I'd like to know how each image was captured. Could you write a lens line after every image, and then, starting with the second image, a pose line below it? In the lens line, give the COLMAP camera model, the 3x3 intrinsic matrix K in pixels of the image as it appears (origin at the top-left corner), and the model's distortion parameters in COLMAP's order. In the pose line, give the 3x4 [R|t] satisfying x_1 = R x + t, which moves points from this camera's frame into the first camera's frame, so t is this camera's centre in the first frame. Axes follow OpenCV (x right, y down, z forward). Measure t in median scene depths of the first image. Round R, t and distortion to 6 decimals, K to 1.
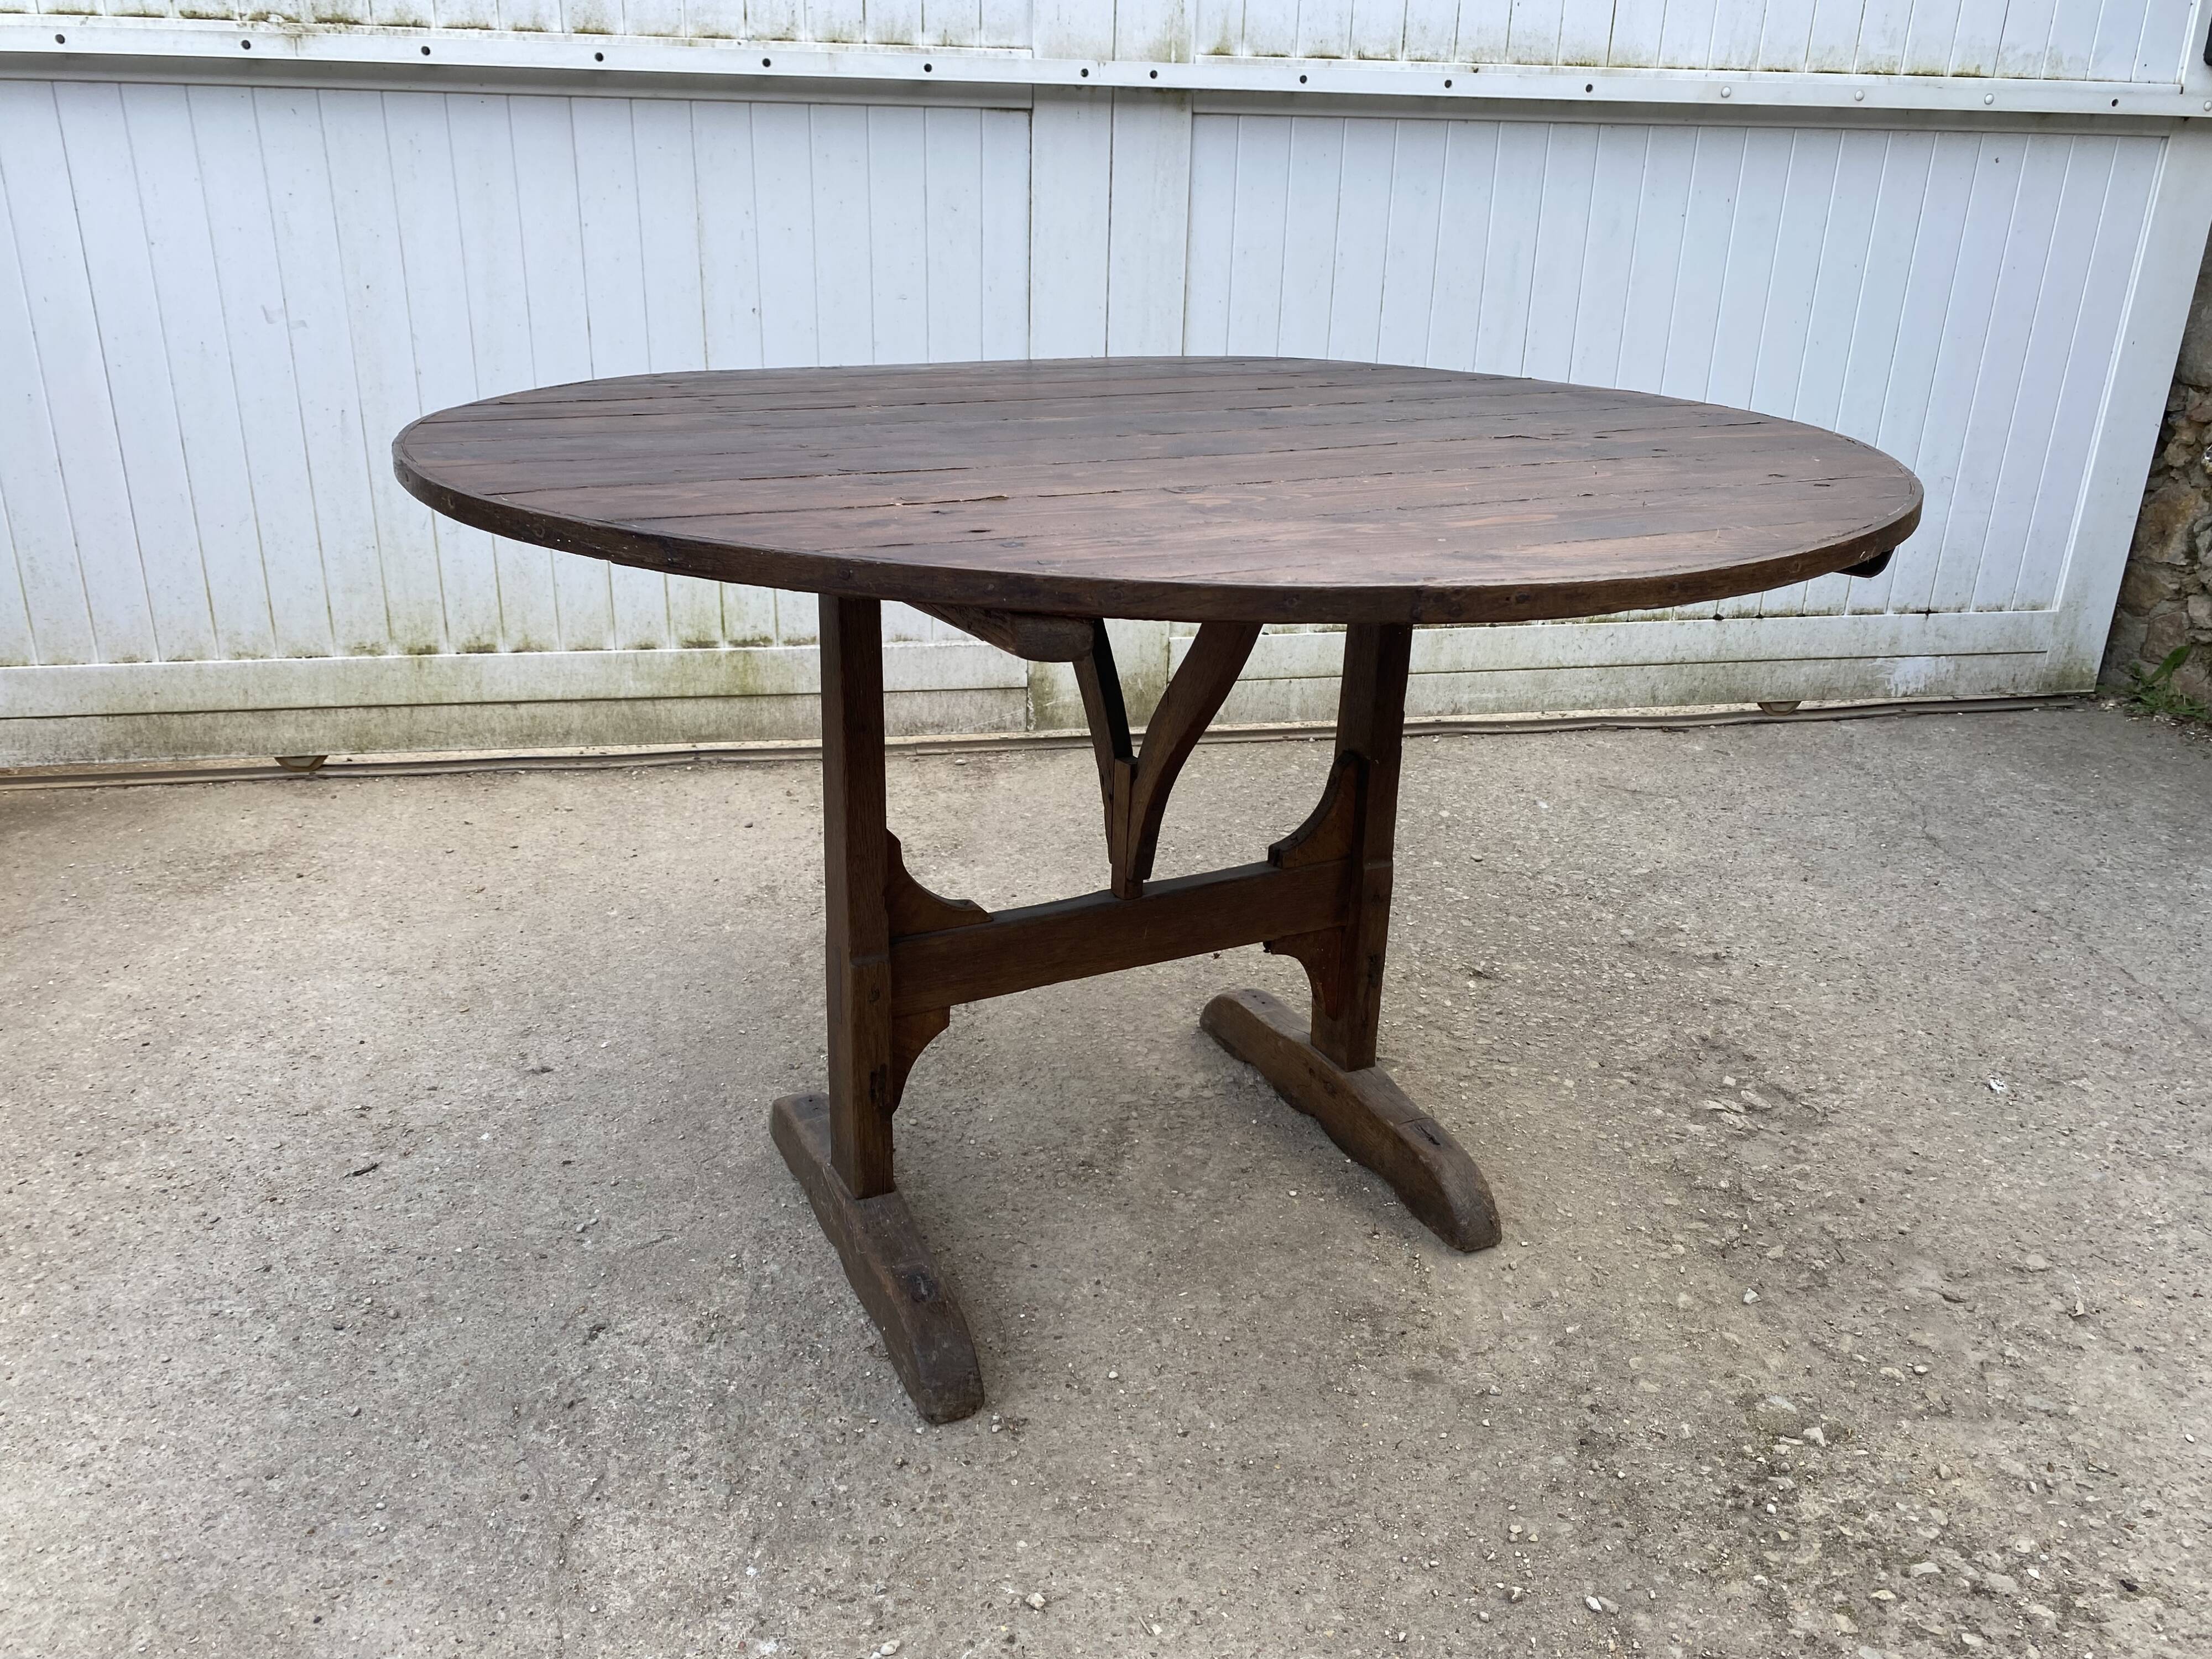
lens RADIAL K [[1537.1, 0, 1059.9], [0, 1537.1, 739.9], [0, 0, 1]] dist [0.011232, -0.006188]
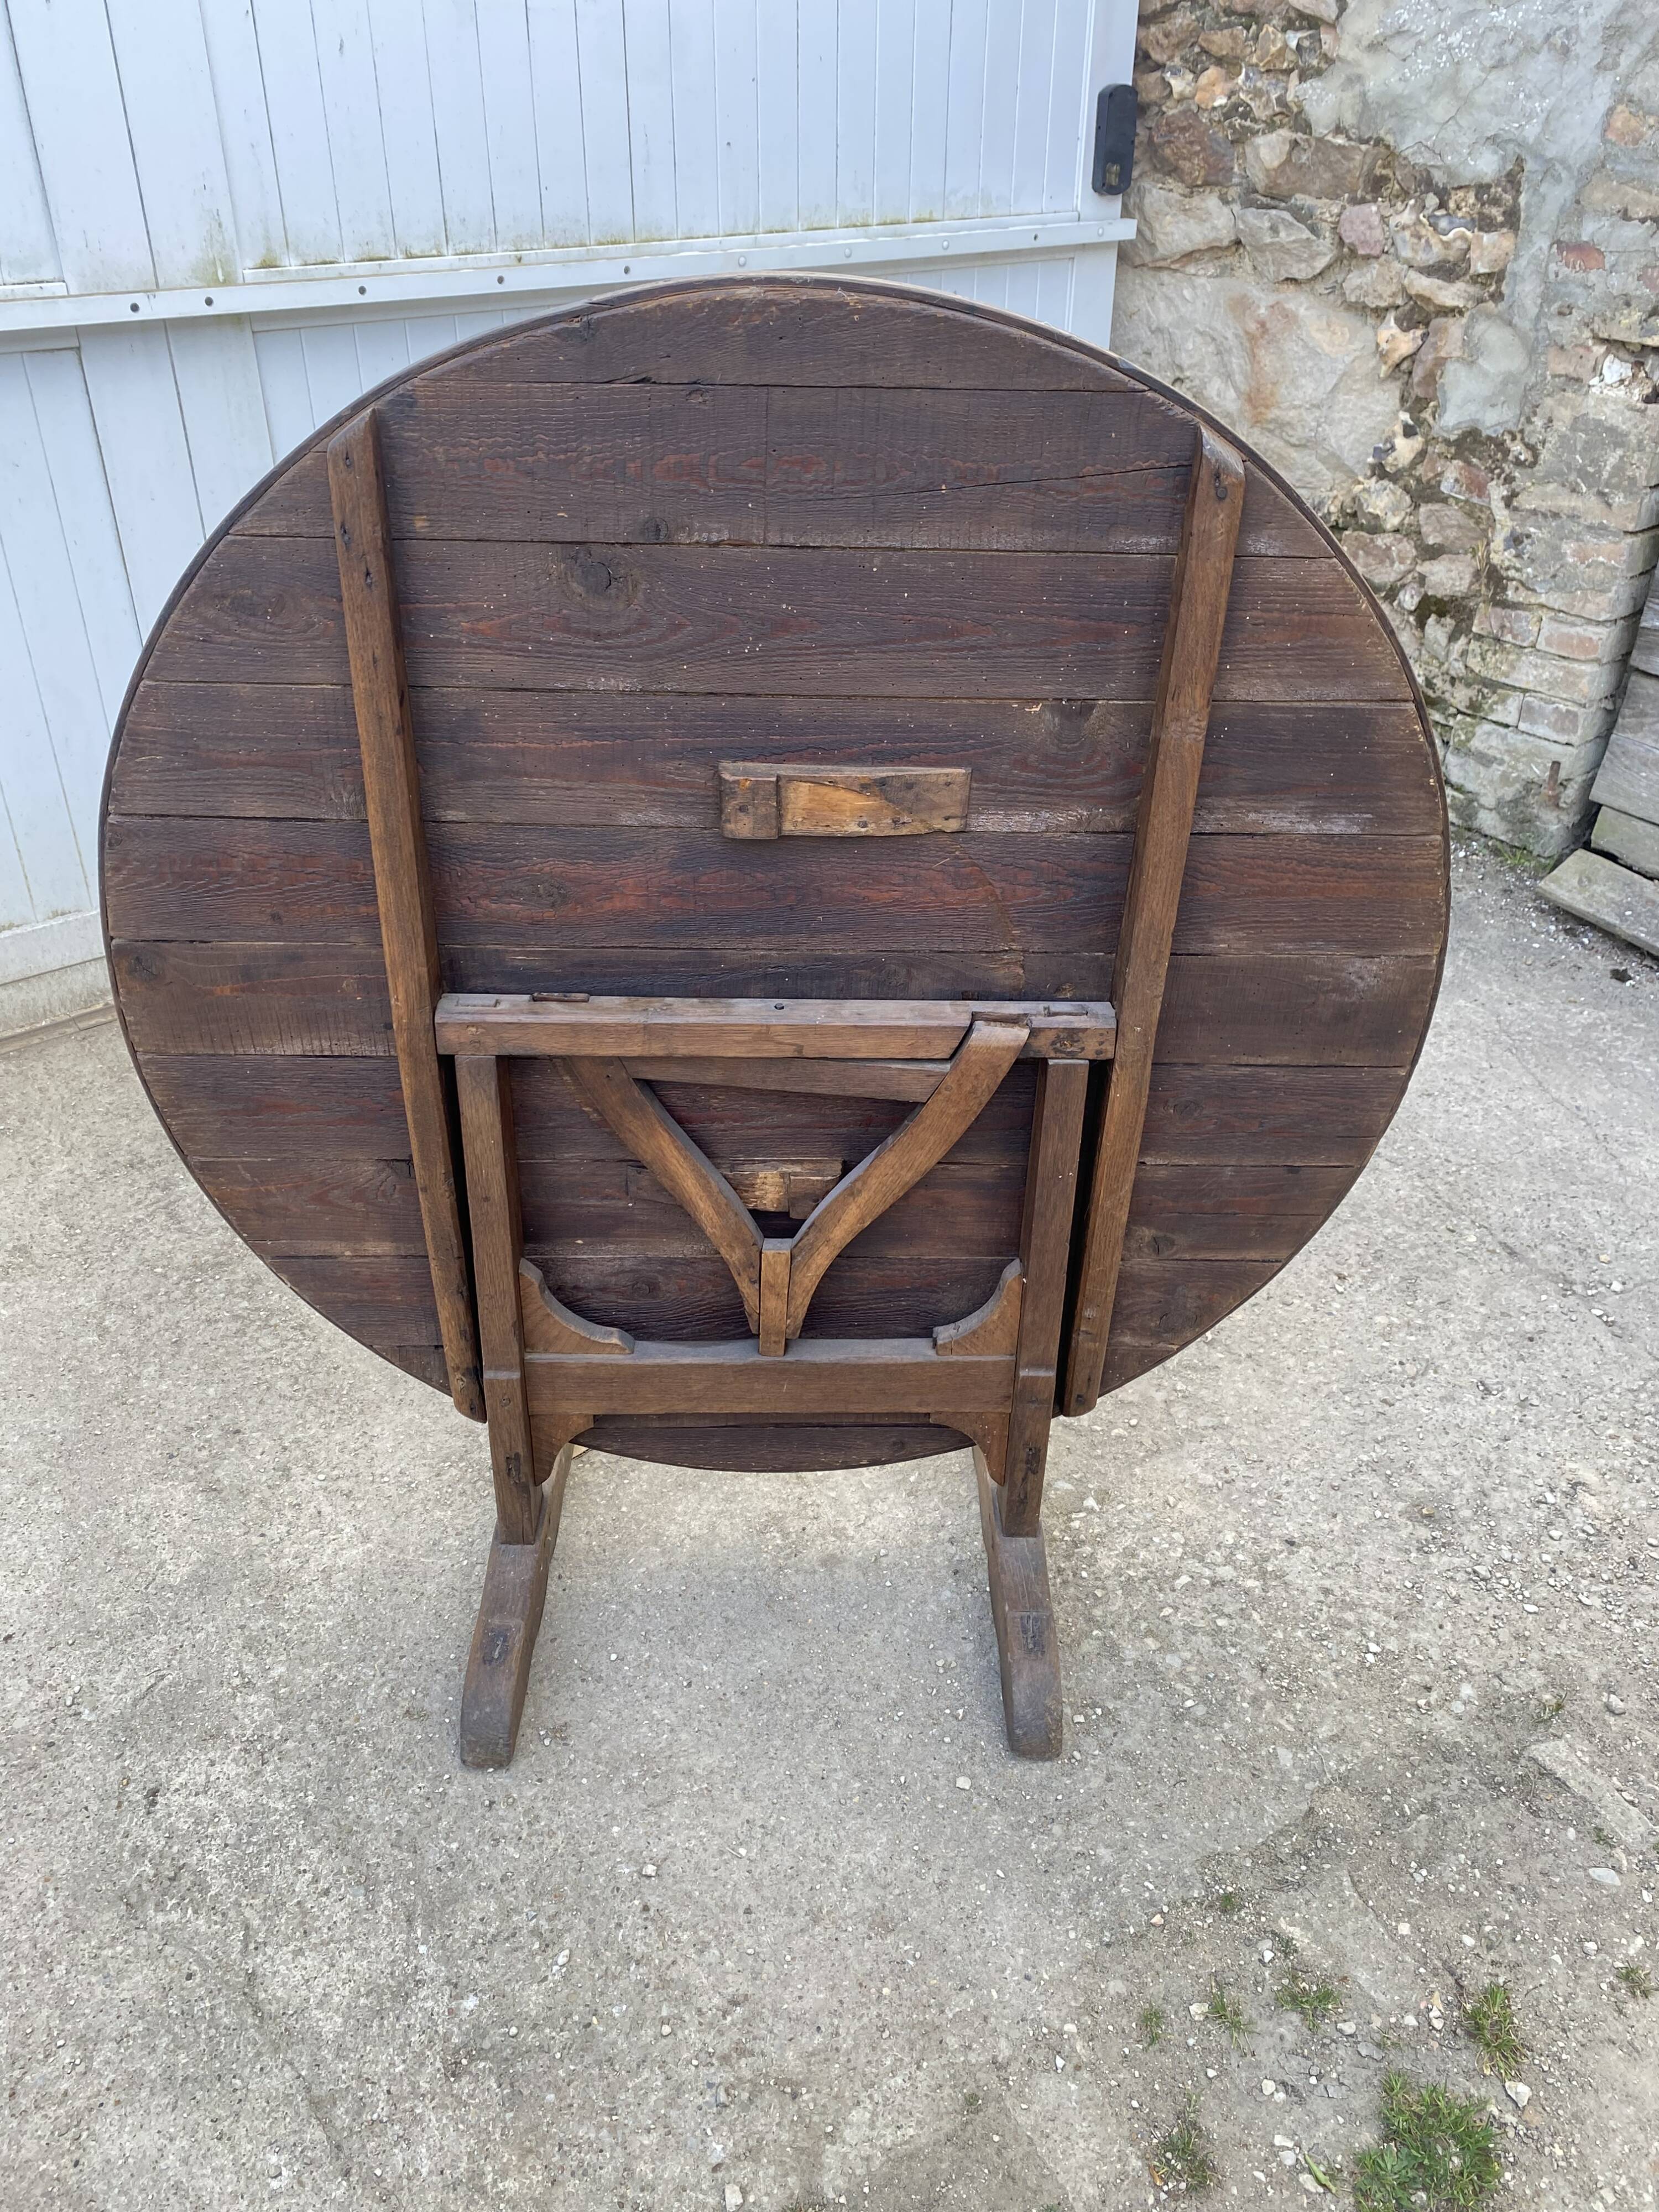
lens RADIAL K [[1603.5, 0, 704.8], [0, 1603.5, 982.5], [0, 0, 1]] dist [0.028504, -0.028638]
pose [[0.899235, -0.234452, 0.369335, -0.223477], [0.168245, 0.964672, 0.202737, -0.316625], [-0.403819, -0.120170, 0.906912, -0.113419]]
